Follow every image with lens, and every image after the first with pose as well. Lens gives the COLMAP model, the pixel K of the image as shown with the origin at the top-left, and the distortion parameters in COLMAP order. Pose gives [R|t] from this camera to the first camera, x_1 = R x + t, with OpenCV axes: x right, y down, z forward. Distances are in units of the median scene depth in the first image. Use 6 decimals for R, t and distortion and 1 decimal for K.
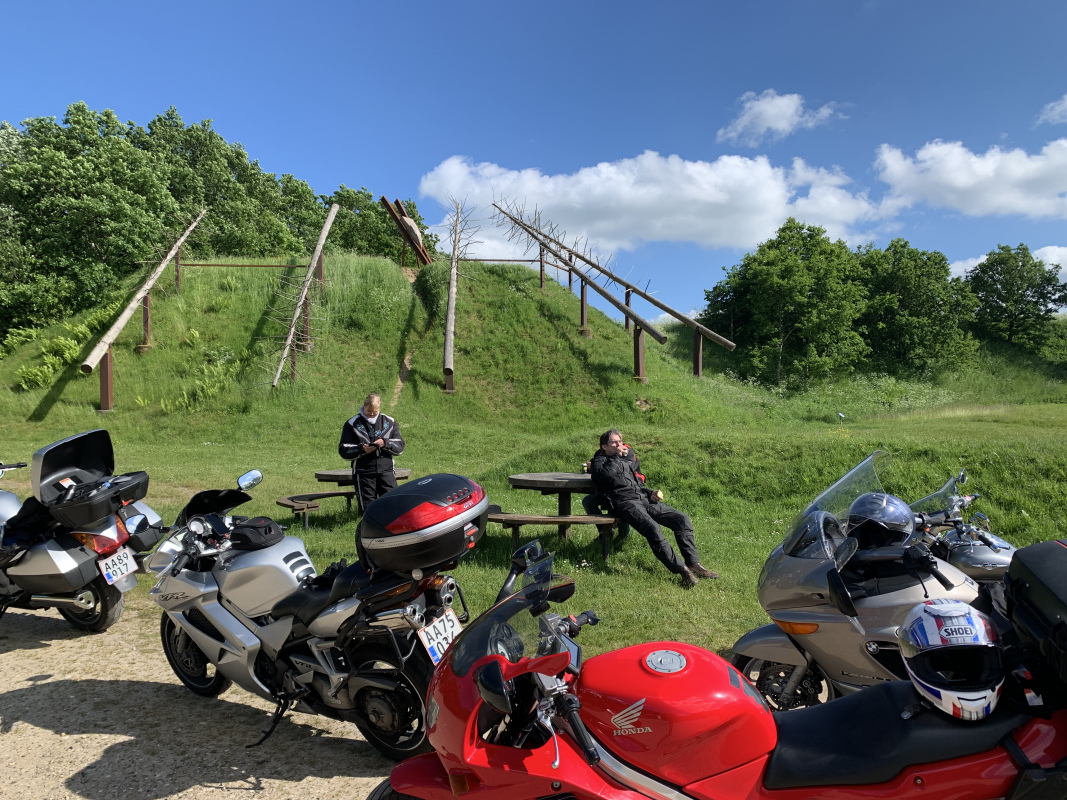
lens RADIAL K [[817.0, 0, 537.5], [0, 817.0, 402.9], [0, 0, 1]] dist [0.036100, -0.041378]
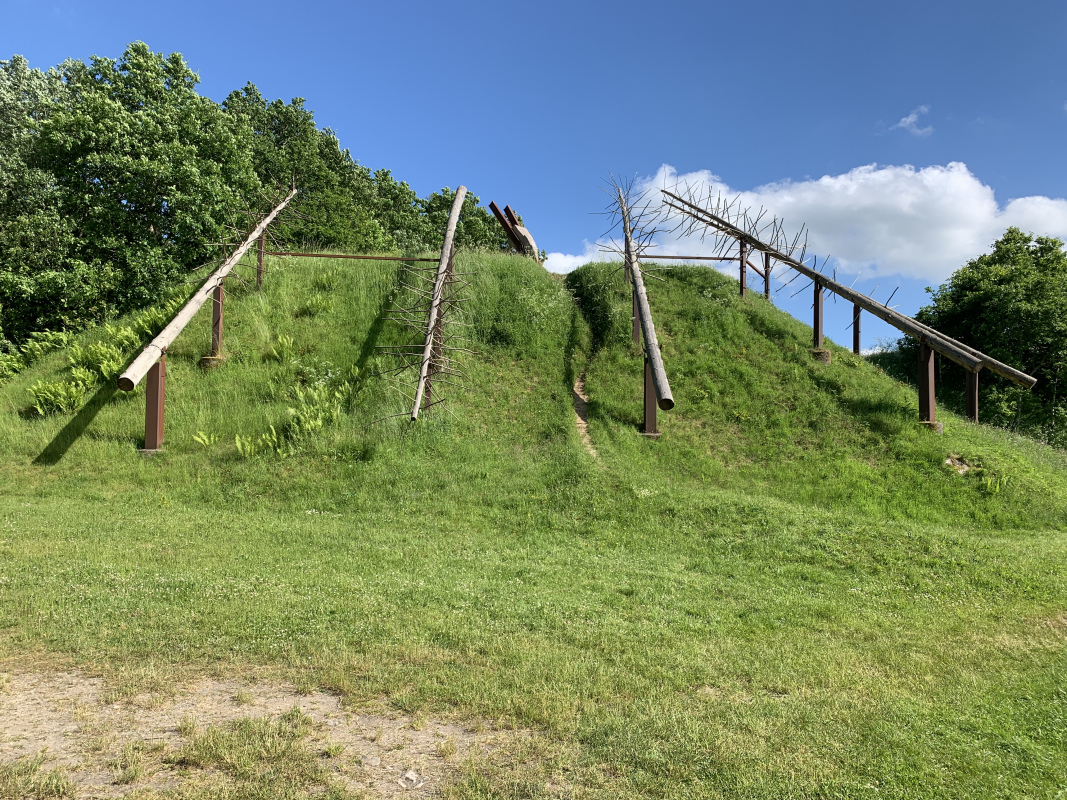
lens RADIAL K [[817.0, 0, 523.0], [0, 817.0, 404.5], [0, 0, 1]] dist [0.036100, -0.041378]
pose [[0.996918, 0.024667, -0.074469, -0.154198], [-0.028697, 0.998153, -0.053540, -0.000266], [0.073010, 0.055512, 0.995785, 0.310633]]
